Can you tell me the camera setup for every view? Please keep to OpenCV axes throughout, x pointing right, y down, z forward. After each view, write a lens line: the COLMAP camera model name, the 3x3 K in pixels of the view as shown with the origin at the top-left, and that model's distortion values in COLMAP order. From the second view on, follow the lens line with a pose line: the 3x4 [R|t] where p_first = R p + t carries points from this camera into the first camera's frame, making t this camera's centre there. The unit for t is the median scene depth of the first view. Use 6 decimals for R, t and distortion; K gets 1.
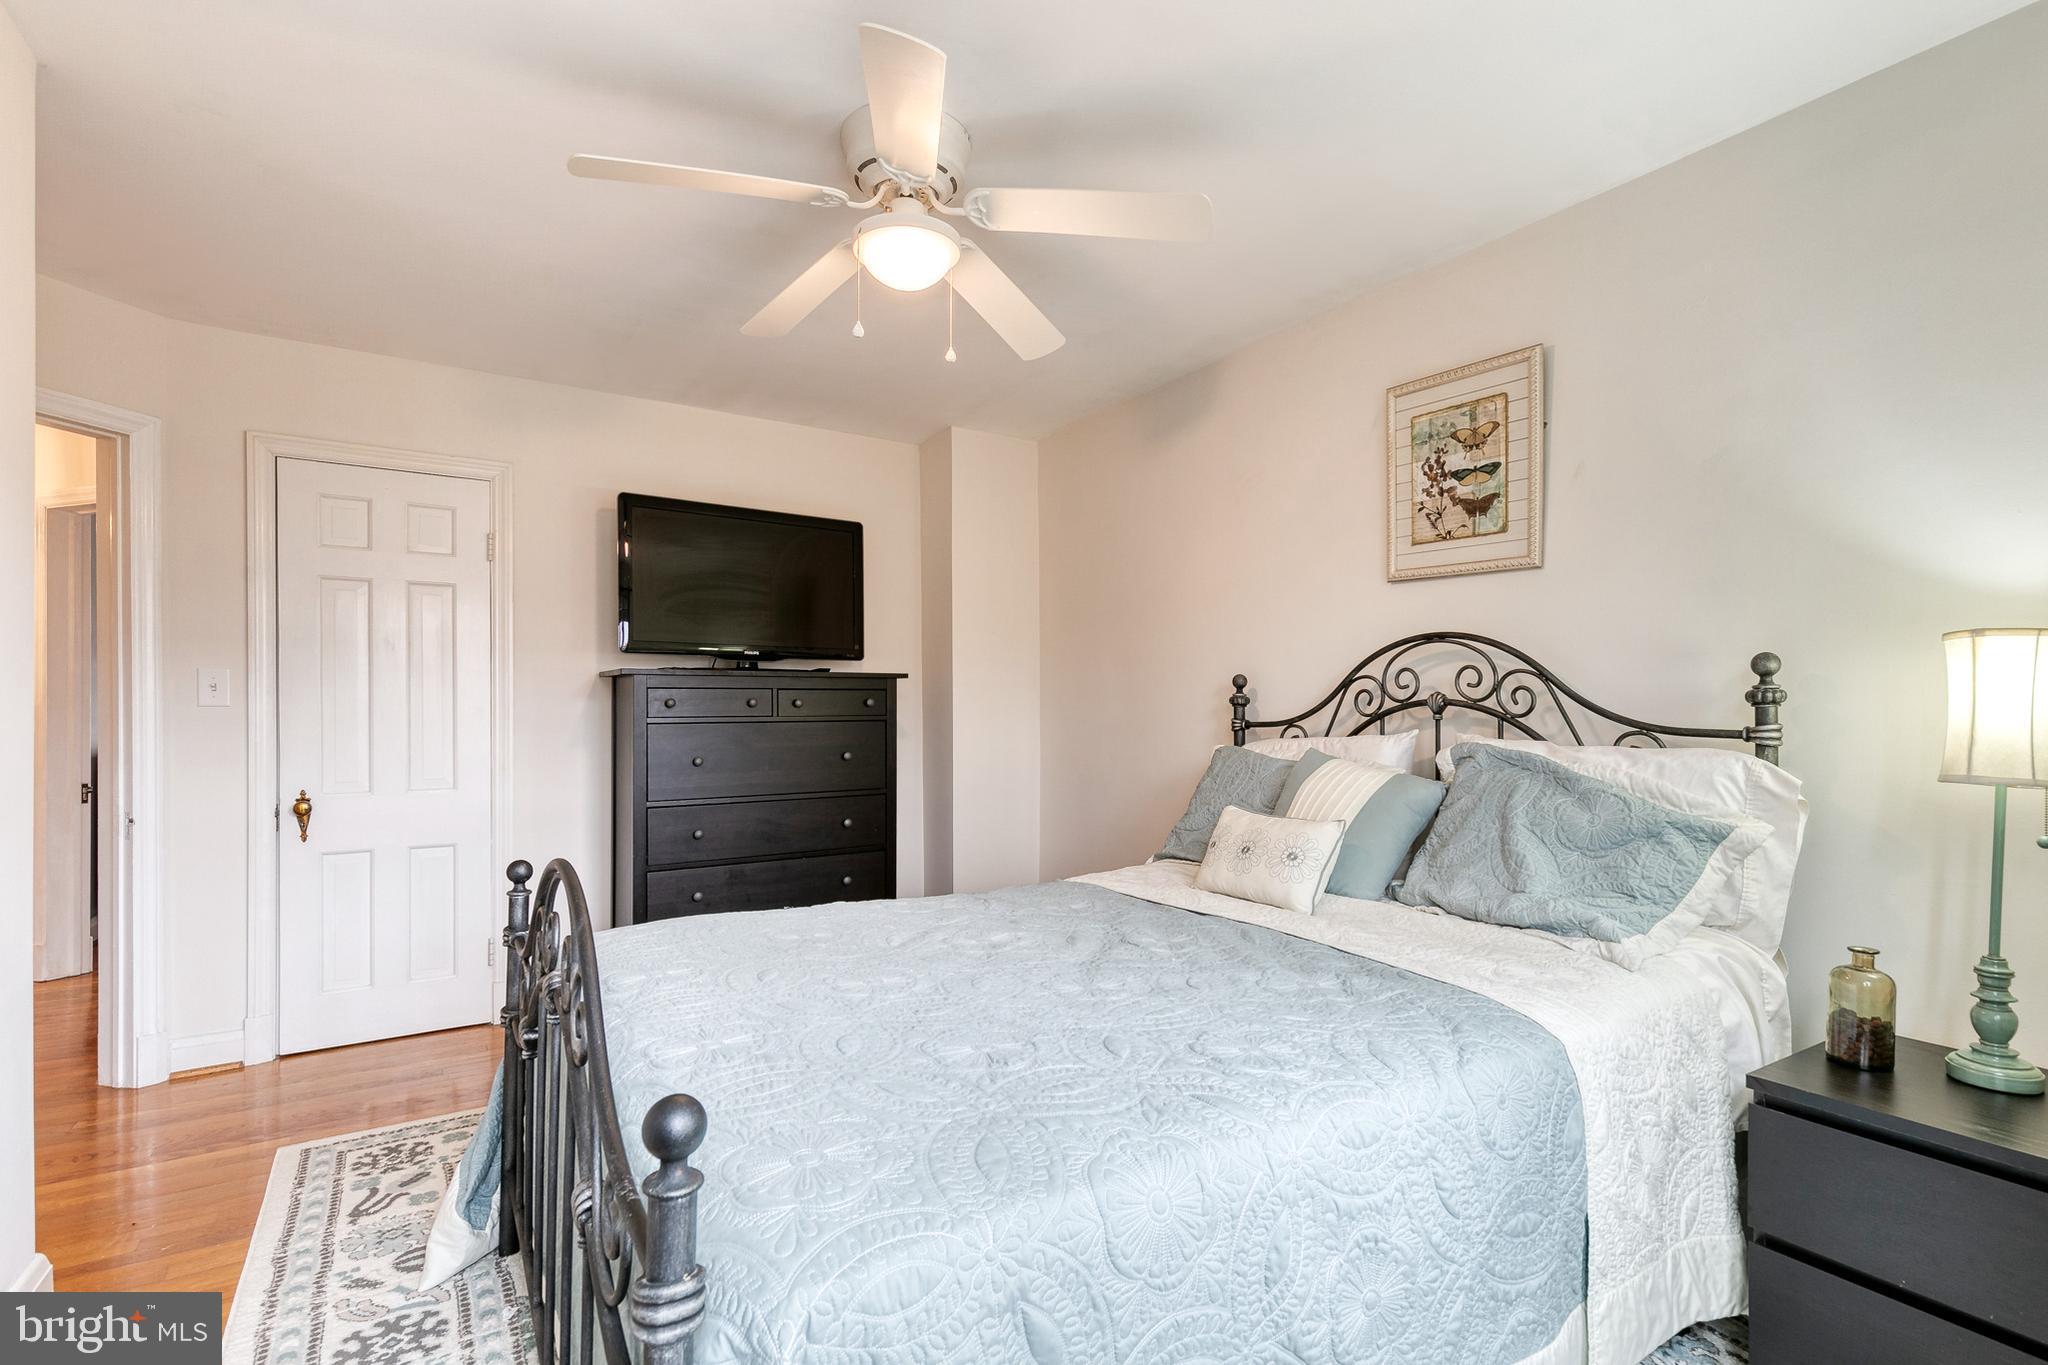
lens RADIAL K [[936.7, 0, 988.1], [0, 936.7, 727.4], [0, 0, 1]] dist [0.016268, -0.001971]
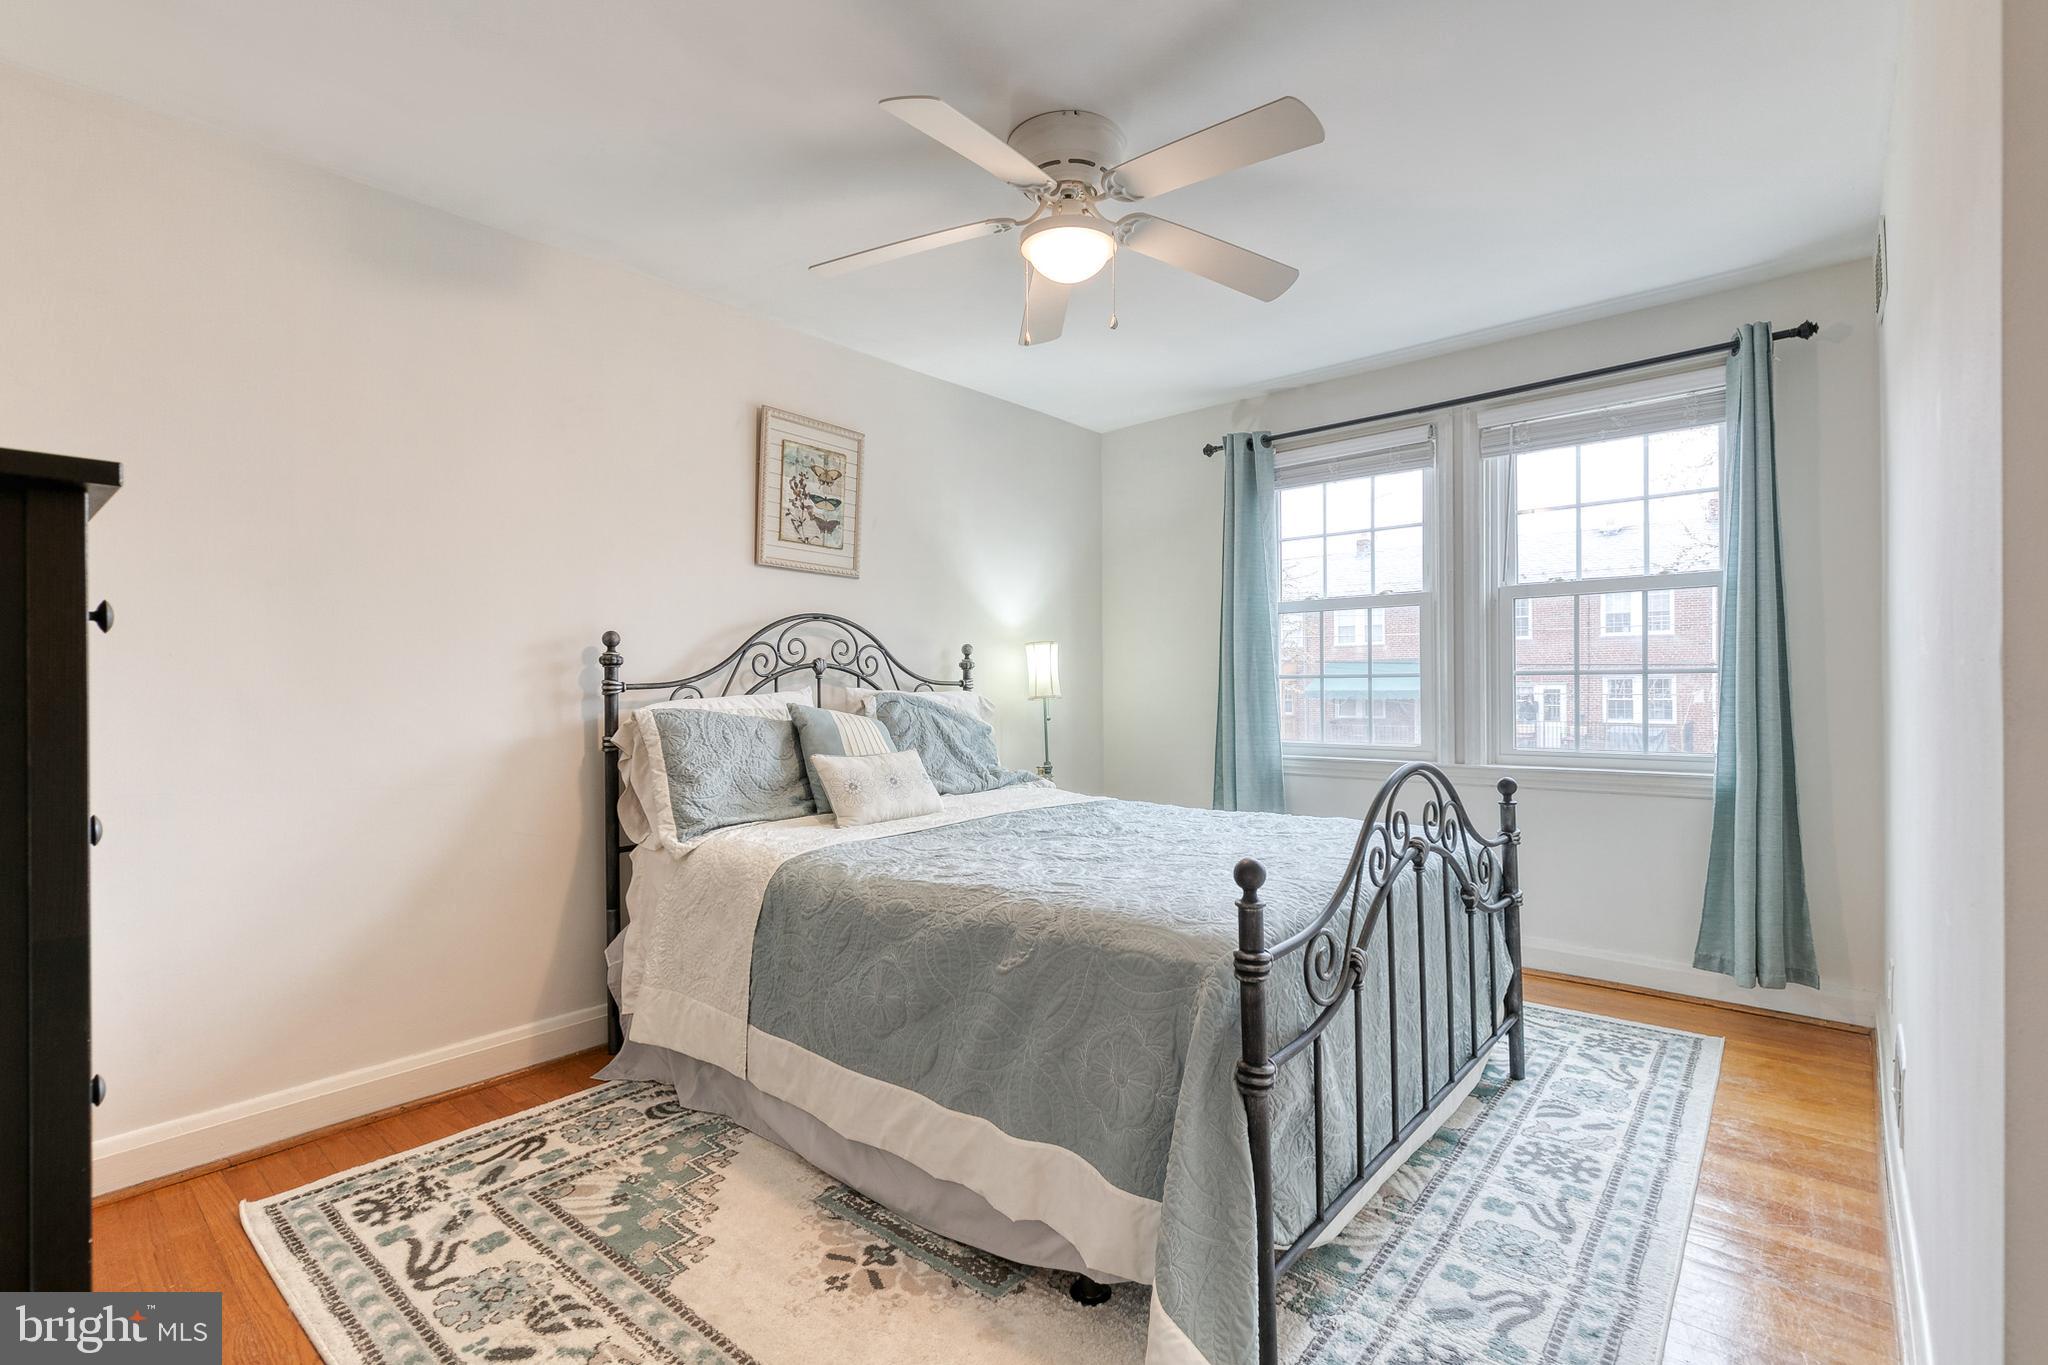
lens RADIAL K [[936.7, 0, 1027.5], [0, 936.7, 687.8], [0, 0, 1]] dist [0.016268, -0.001971]
pose [[-0.314741, -0.016271, 0.949038, -0.884468], [0.017410, 0.999586, 0.022912, -0.020558], [-0.949018, 0.023734, -0.314327, 1.136698]]
